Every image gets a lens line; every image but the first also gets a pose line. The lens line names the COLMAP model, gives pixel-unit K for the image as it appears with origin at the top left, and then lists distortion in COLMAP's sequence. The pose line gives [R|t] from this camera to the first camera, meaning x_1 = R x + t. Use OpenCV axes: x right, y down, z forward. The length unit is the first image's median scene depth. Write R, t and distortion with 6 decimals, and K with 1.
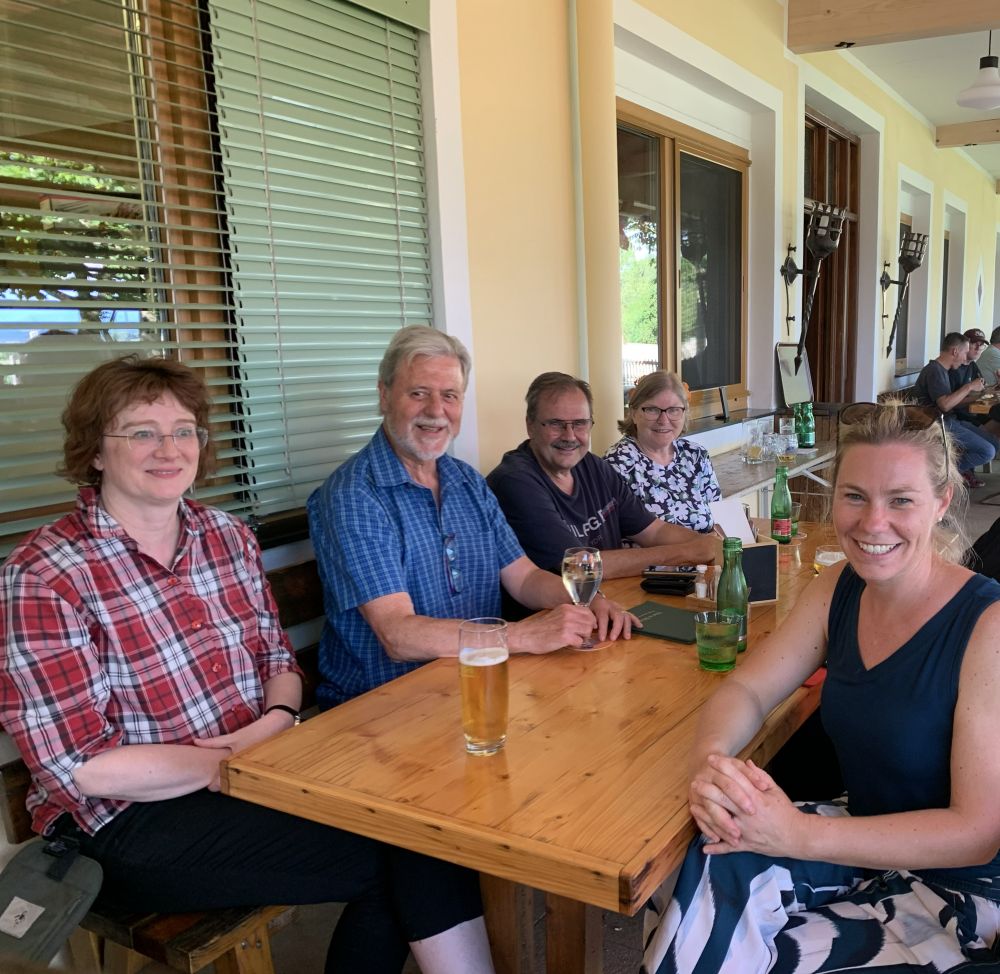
lens RADIAL K [[954.7, 0, 500.3], [0, 954.7, 517.0], [0, 0, 1]] dist [0.008488, 0.017859]
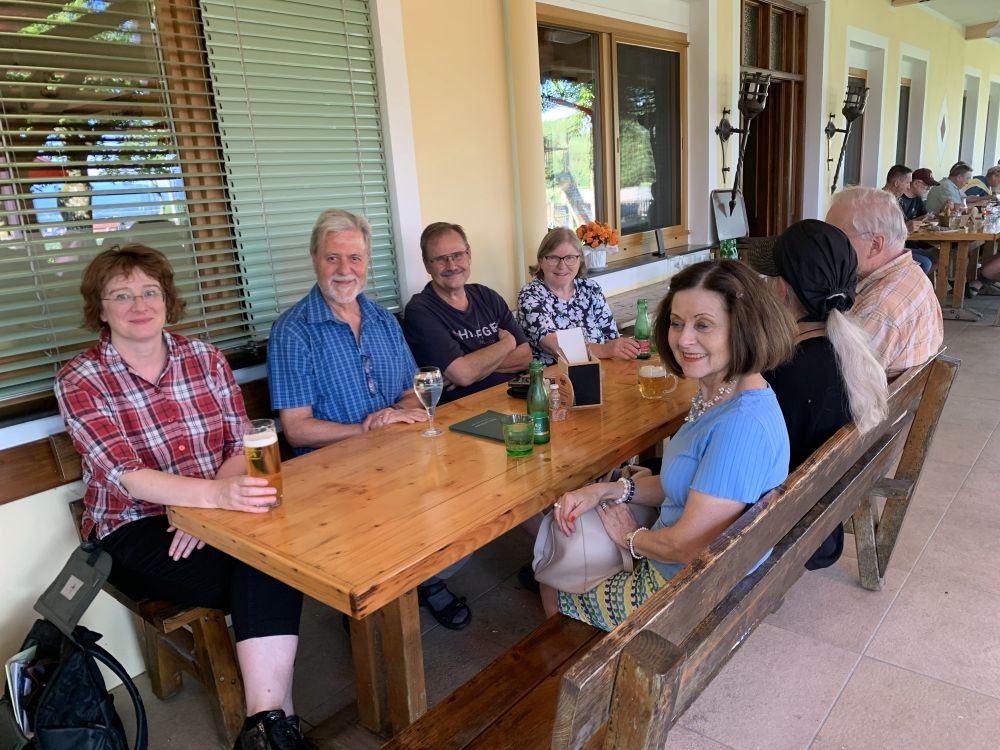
lens RADIAL K [[757.6, 0, 500.0], [0, 757.6, 375.0], [0, 0, 1]] dist [0.001161, -0.002848]
pose [[0.974523, 0.008957, -0.224109, 0.392566], [0.009545, 0.996641, 0.081340, -0.042355], [0.224085, -0.081407, 0.971164, -0.057762]]
